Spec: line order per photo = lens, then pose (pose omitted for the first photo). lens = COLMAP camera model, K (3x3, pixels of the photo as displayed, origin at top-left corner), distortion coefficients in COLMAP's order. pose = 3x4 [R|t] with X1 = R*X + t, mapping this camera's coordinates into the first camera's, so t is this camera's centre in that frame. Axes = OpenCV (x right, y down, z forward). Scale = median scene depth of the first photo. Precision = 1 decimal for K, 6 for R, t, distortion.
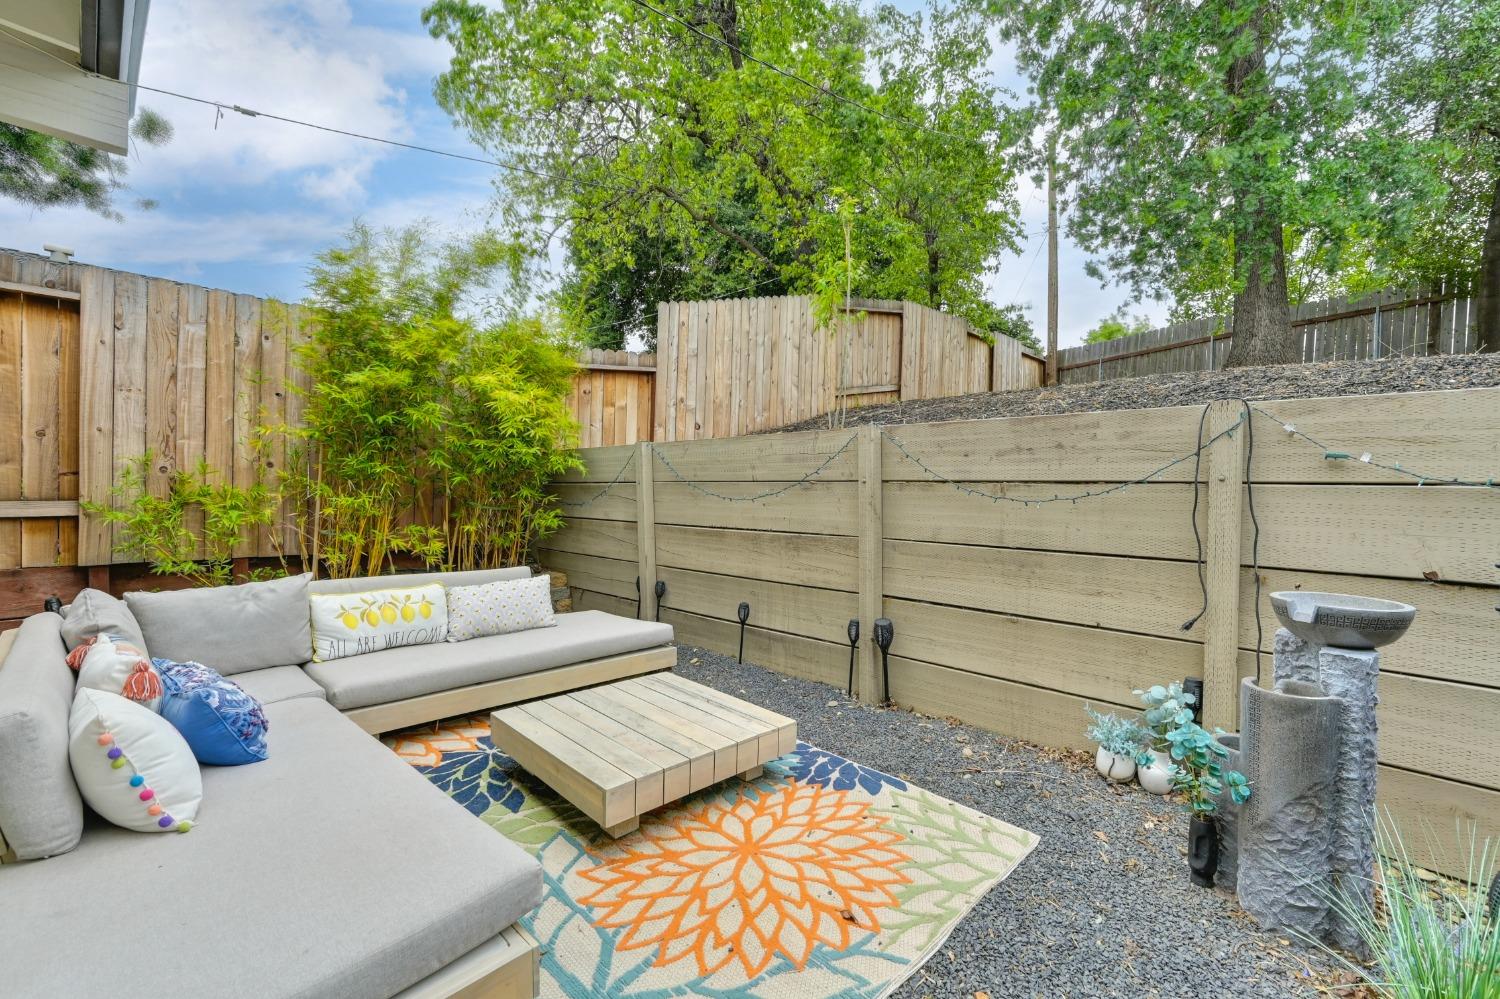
lens RADIAL K [[626.8, 0, 748.9], [0, 626.8, 497.0], [0, 0, 1]] dist [0.000019, -0.000030]
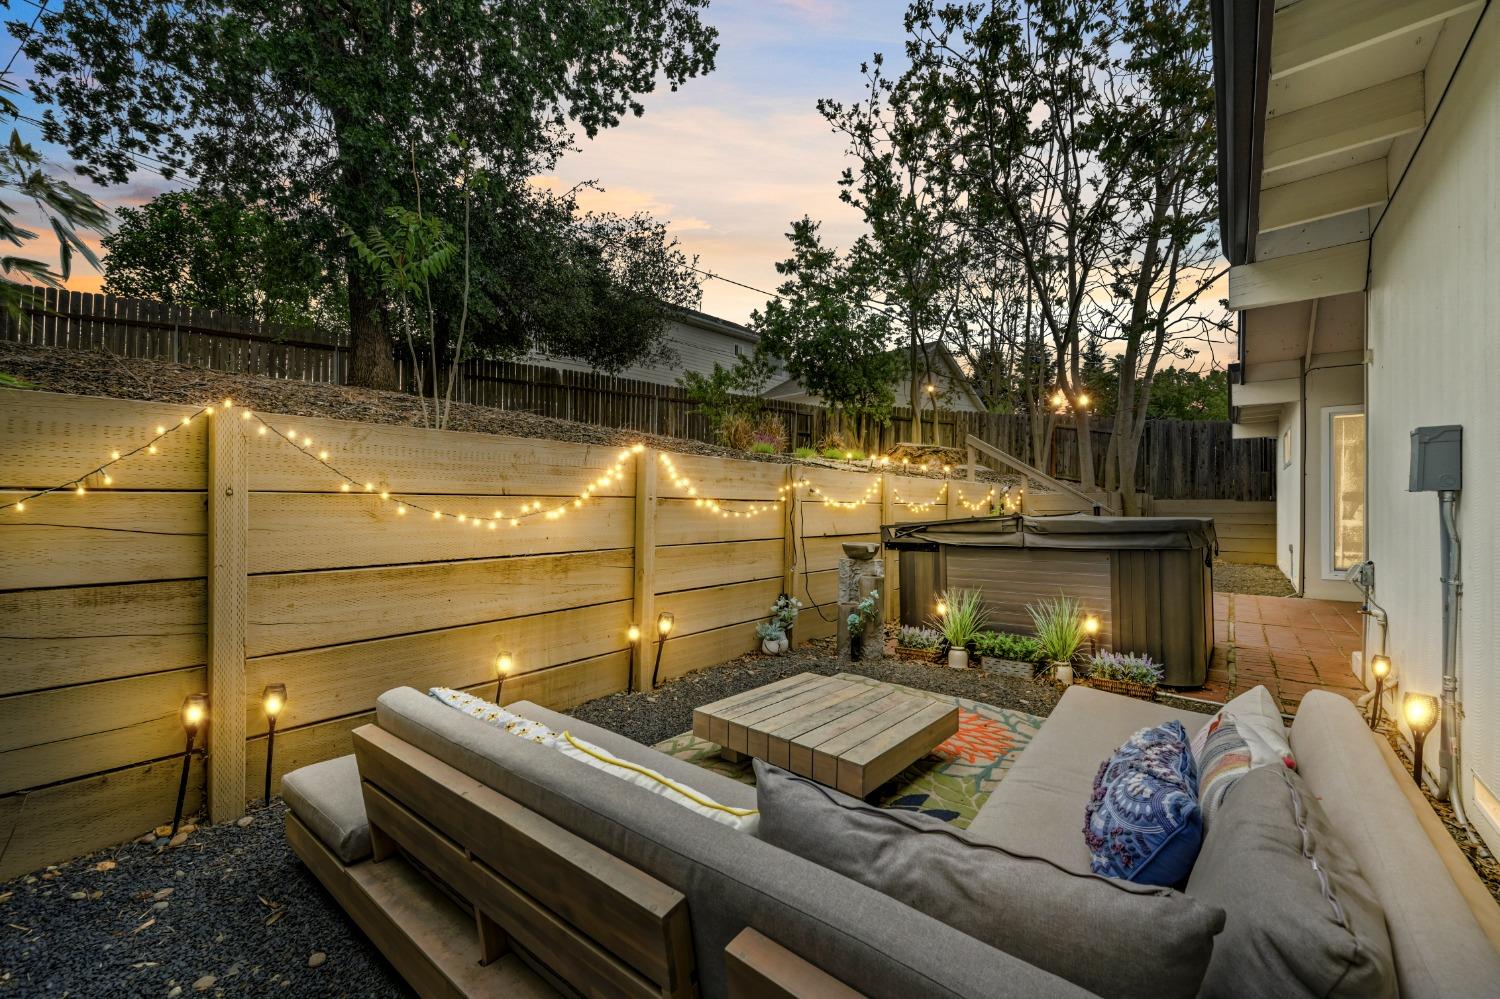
lens RADIAL K [[576.0, 0, 756.3], [0, 576.0, 509.1], [0, 0, 1]] dist [-0.000390, -0.000276]
pose [[-0.070999, -0.021356, 0.997248, -1.286523], [-0.002172, 0.999772, 0.021256, -0.041877], [-0.997474, -0.000657, -0.071029, 1.282626]]
